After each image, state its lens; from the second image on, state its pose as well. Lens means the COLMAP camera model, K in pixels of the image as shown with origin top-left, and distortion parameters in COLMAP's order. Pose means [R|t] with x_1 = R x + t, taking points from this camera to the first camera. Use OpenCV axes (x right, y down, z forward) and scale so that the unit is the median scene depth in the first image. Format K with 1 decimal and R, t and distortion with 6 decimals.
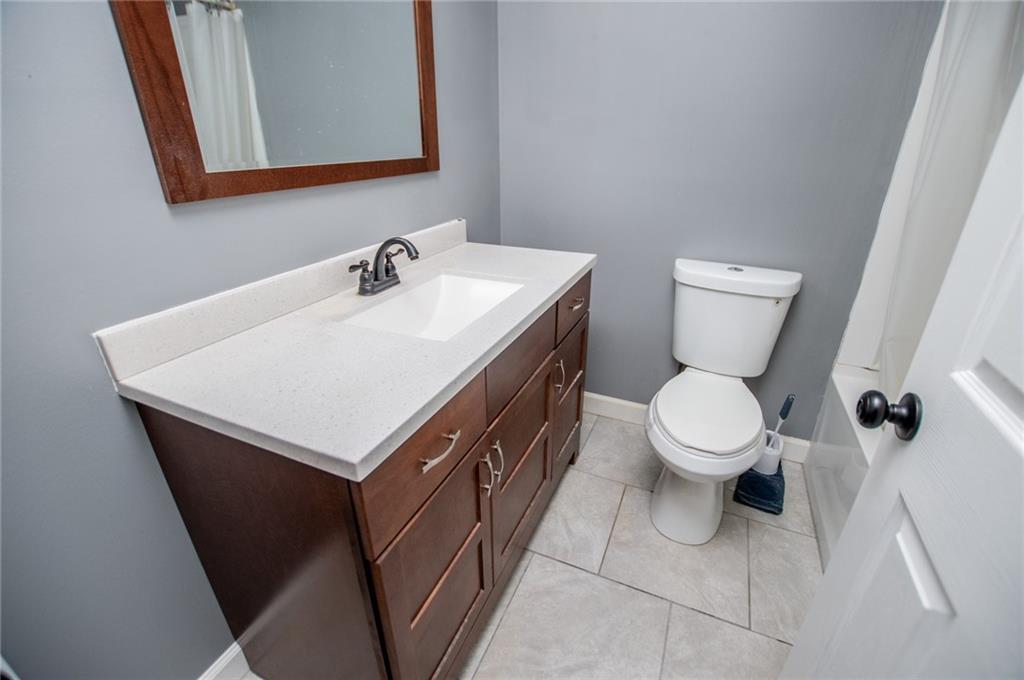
lens RADIAL K [[463.6, 0, 517.8], [0, 463.6, 339.4], [0, 0, 1]] dist [-0.028419, 0.000336]
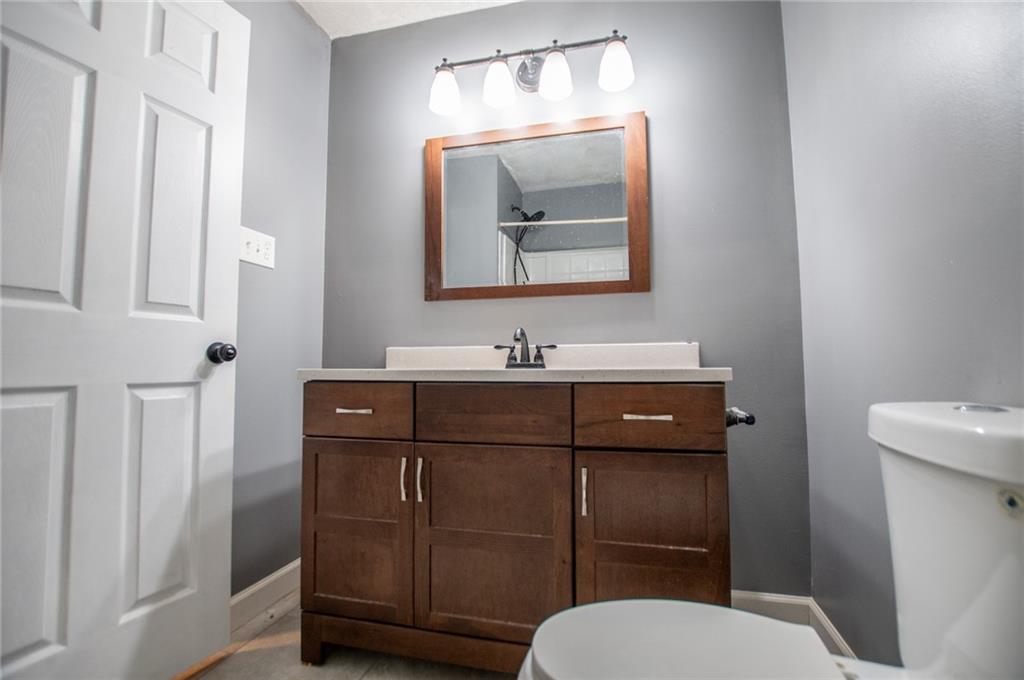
lens RADIAL K [[463.6, 0, 517.8], [0, 463.6, 339.4], [0, 0, 1]] dist [-0.028419, 0.000336]
pose [[0.151368, -0.069601, -0.986024, 1.388985], [-0.400149, 0.907815, -0.125509, -0.020134], [0.903863, 0.413554, 0.109563, 1.112144]]
